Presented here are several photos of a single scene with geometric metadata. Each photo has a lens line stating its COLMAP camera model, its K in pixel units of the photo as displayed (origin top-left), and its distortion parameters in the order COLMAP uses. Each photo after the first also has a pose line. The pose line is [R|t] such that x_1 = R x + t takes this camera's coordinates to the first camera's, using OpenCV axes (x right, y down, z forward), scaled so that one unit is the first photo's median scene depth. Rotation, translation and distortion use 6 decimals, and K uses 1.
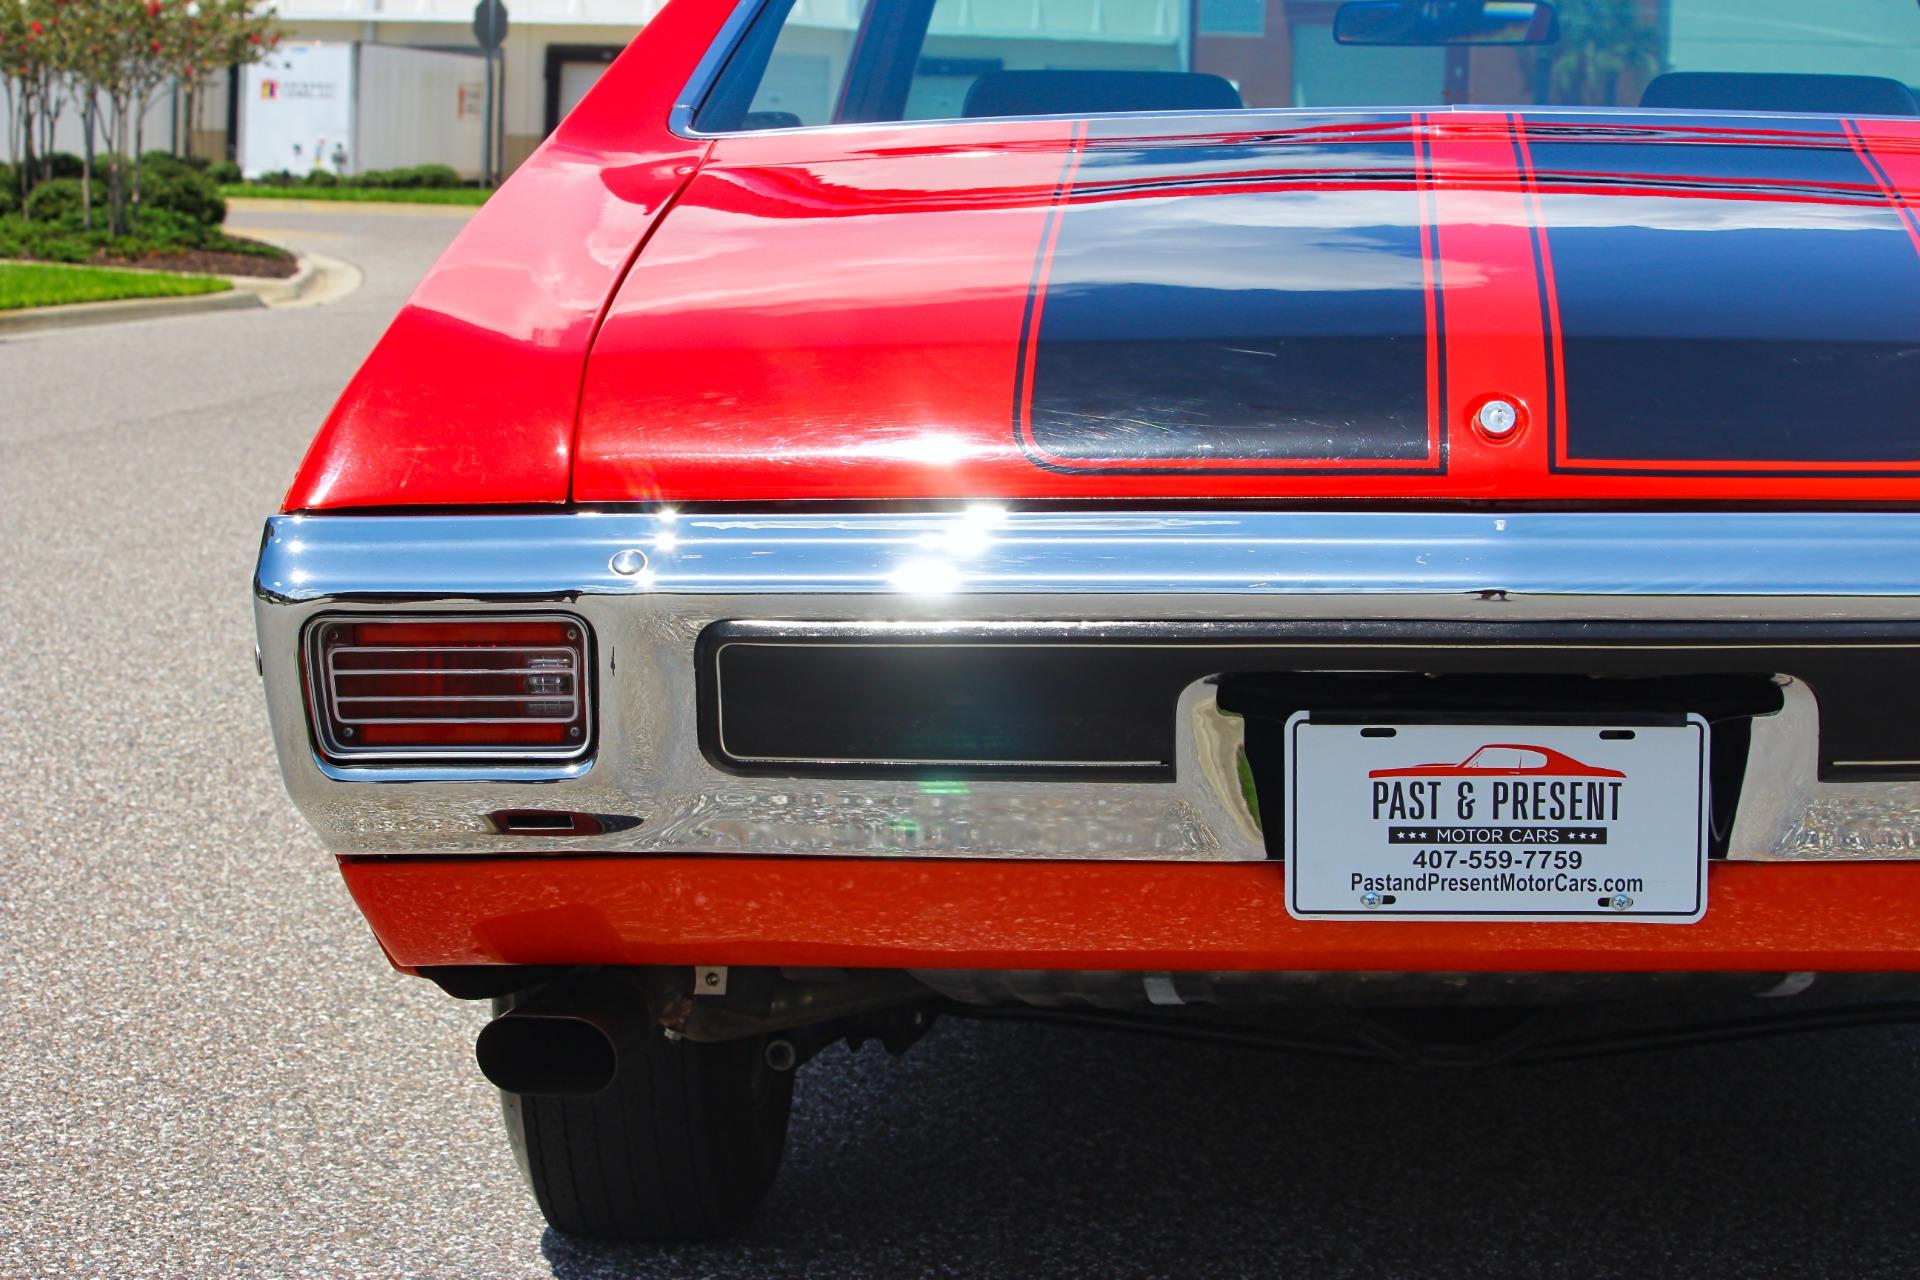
lens RADIAL K [[4906.0, 0, 1025.8], [0, 4906.0, 627.2], [0, 0, 1]] dist [-0.418375, 0.281944]
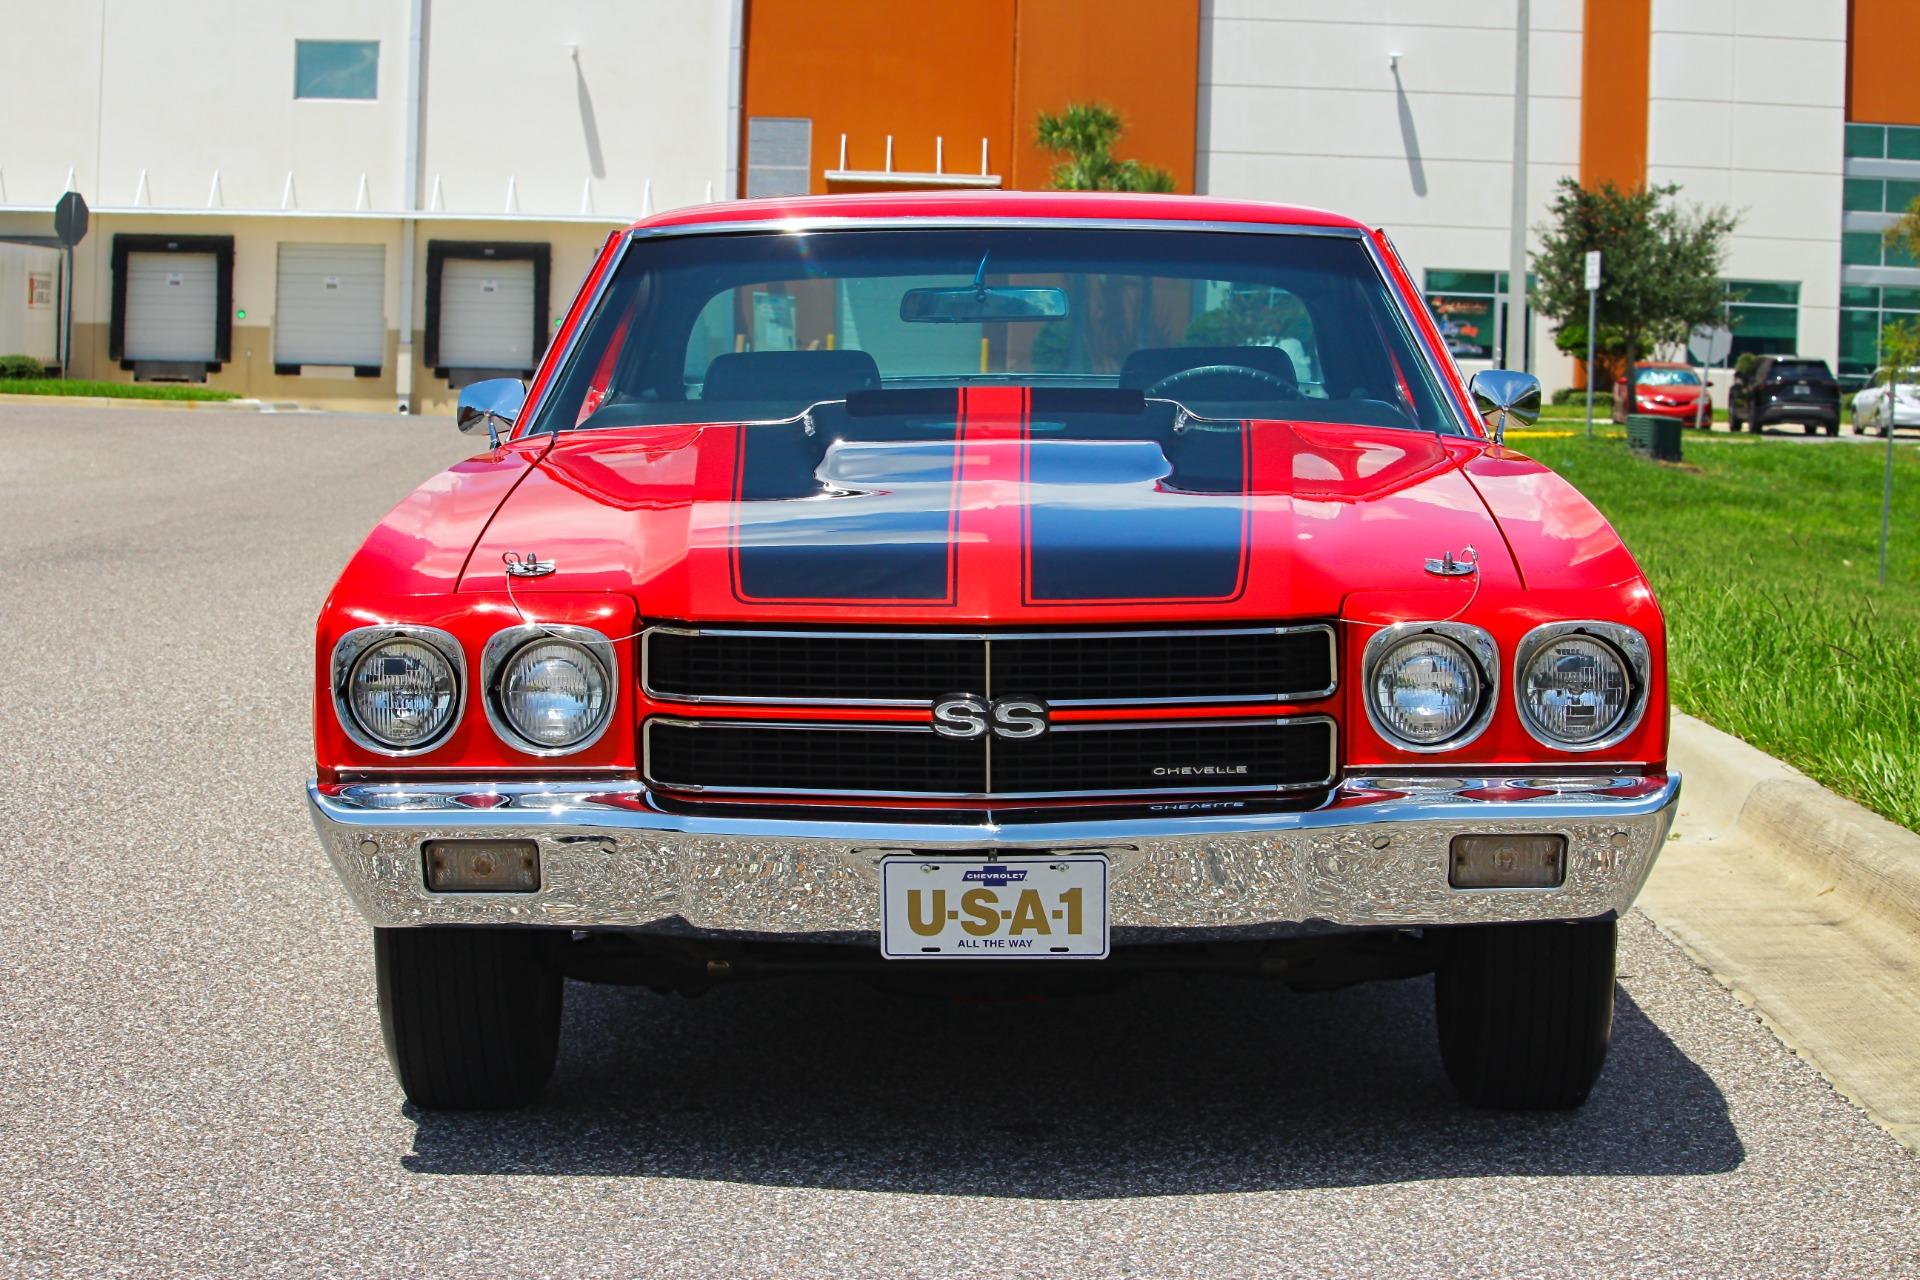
lens RADIAL K [[5129.4, 0, 959.7], [0, 5129.4, 647.6], [0, 0, 1]] dist [-0.435670, -0.232451]
pose [[0.997135, -0.004291, 0.075516, -0.020046], [0.006843, 0.999413, -0.033570, 0.056728], [-0.075328, 0.033990, 0.996579, -0.981483]]
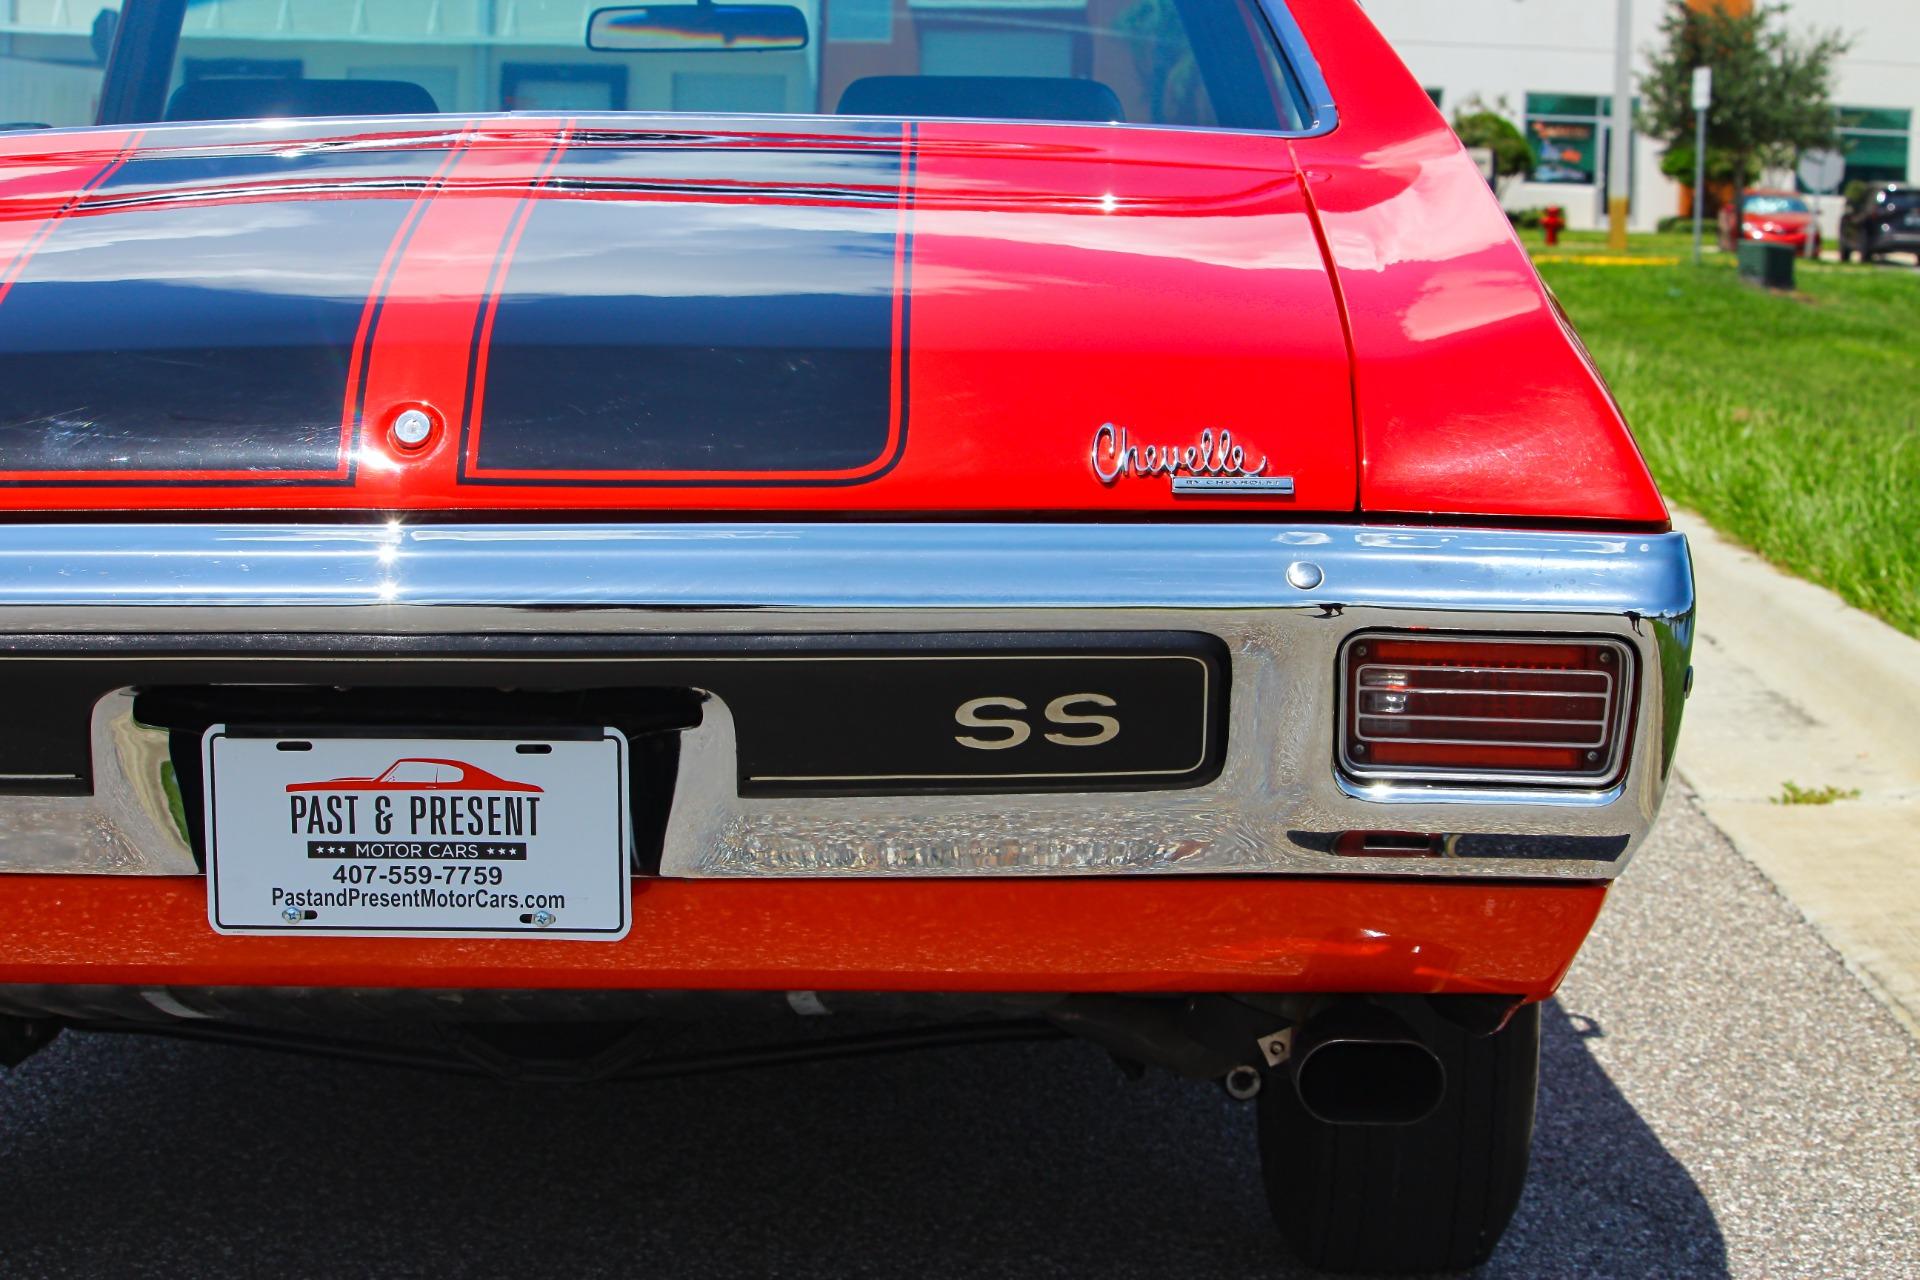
lens RADIAL K [[4906.0, 0, 1025.8], [0, 4906.0, 627.2], [0, 0, 1]] dist [-0.418375, 0.281944]
pose [[0.997942, -0.000874, 0.064109, 0.155572], [0.000962, 0.999999, -0.001347, -0.001062], [-0.064108, 0.001406, 0.997942, 0.009235]]
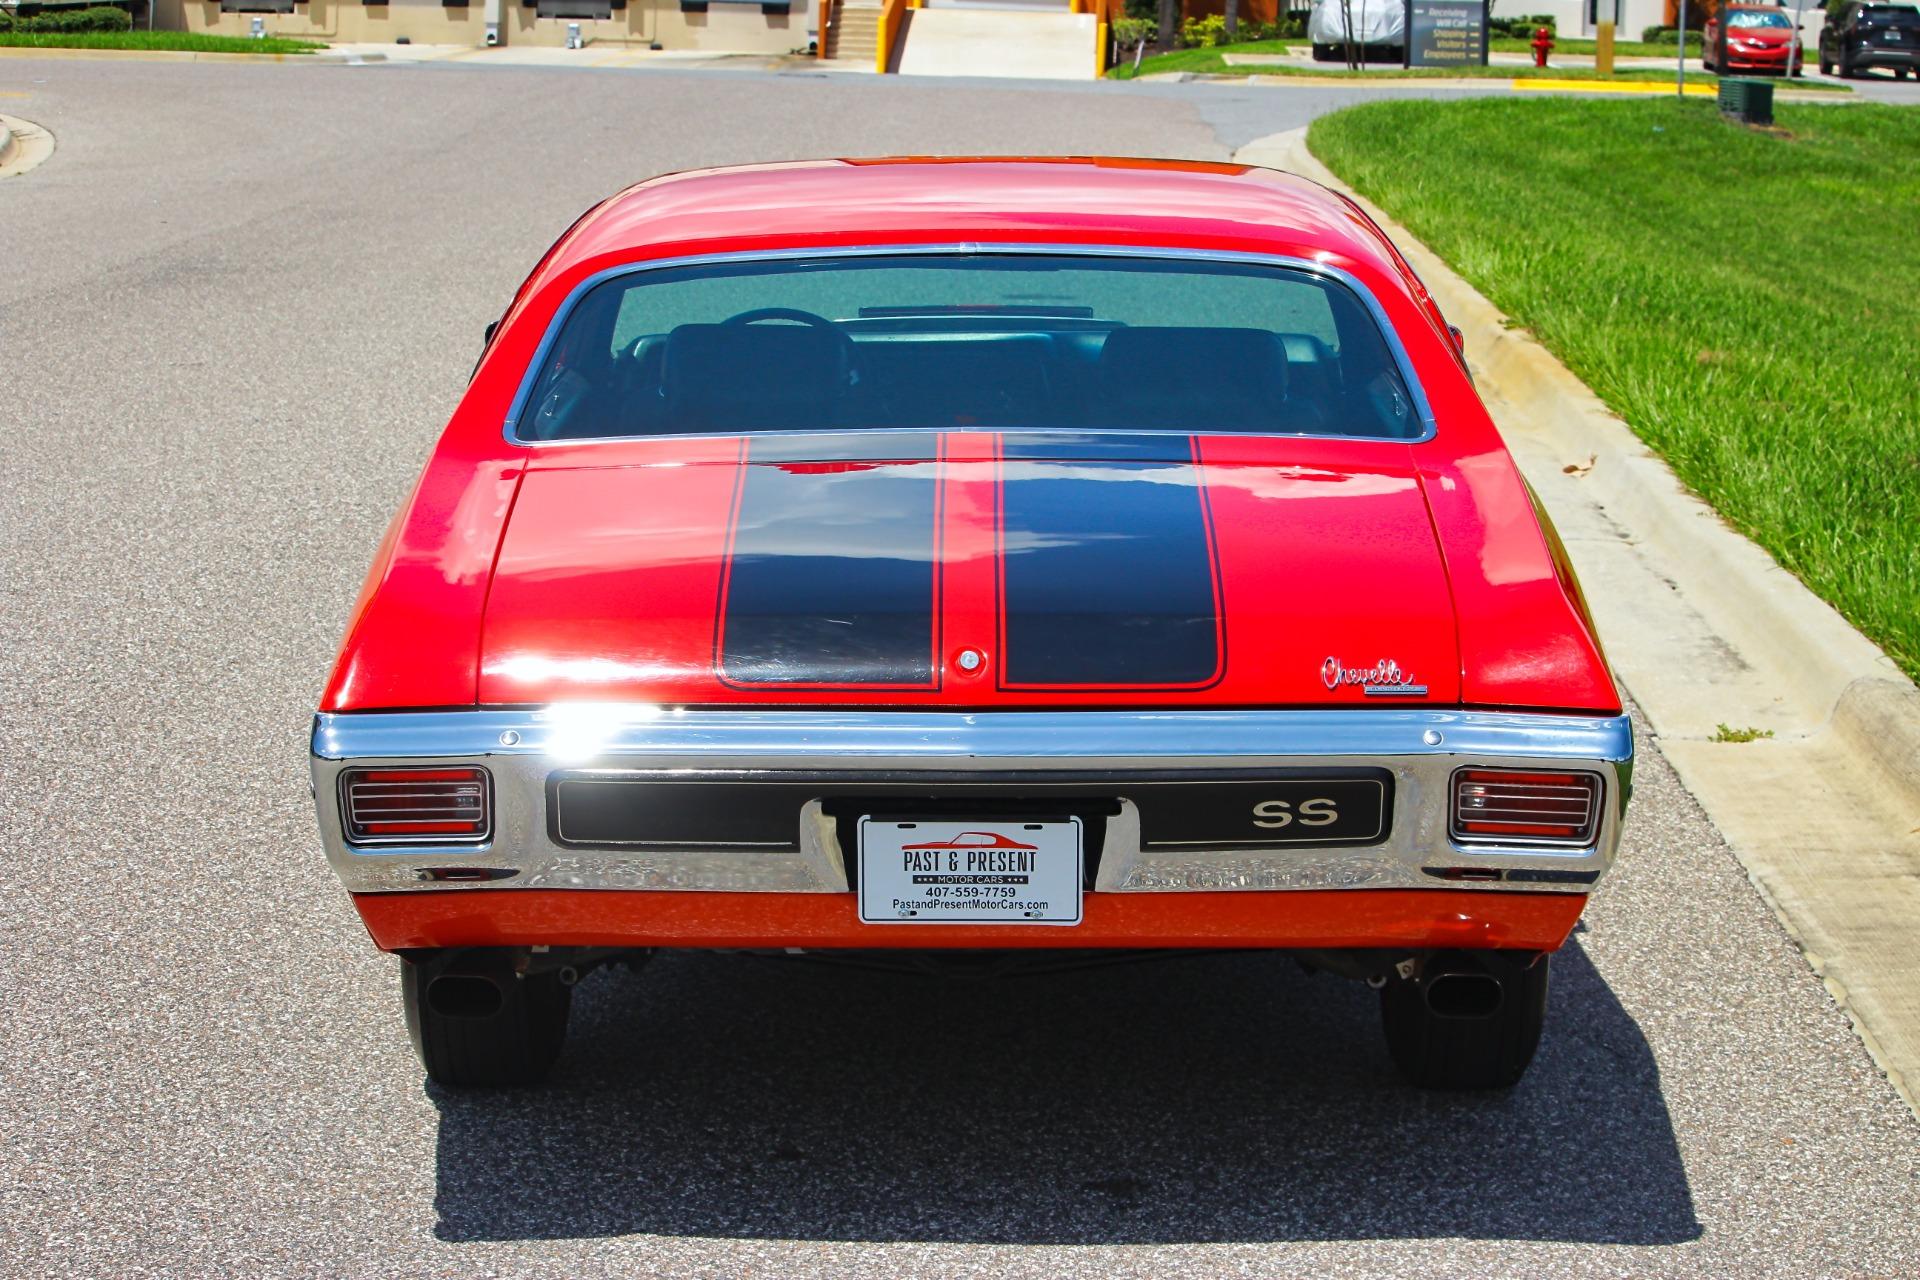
lens RADIAL K [[5125.2, 0, 1043.7], [0, 5125.2, 759.9], [0, 0, 1]] dist [-0.433602, -0.163581]
pose [[0.997178, -0.006879, 0.074759, -0.023036], [0.001245, 0.997172, 0.075148, -0.151861], [-0.075064, -0.074843, 0.994366, -0.966967]]
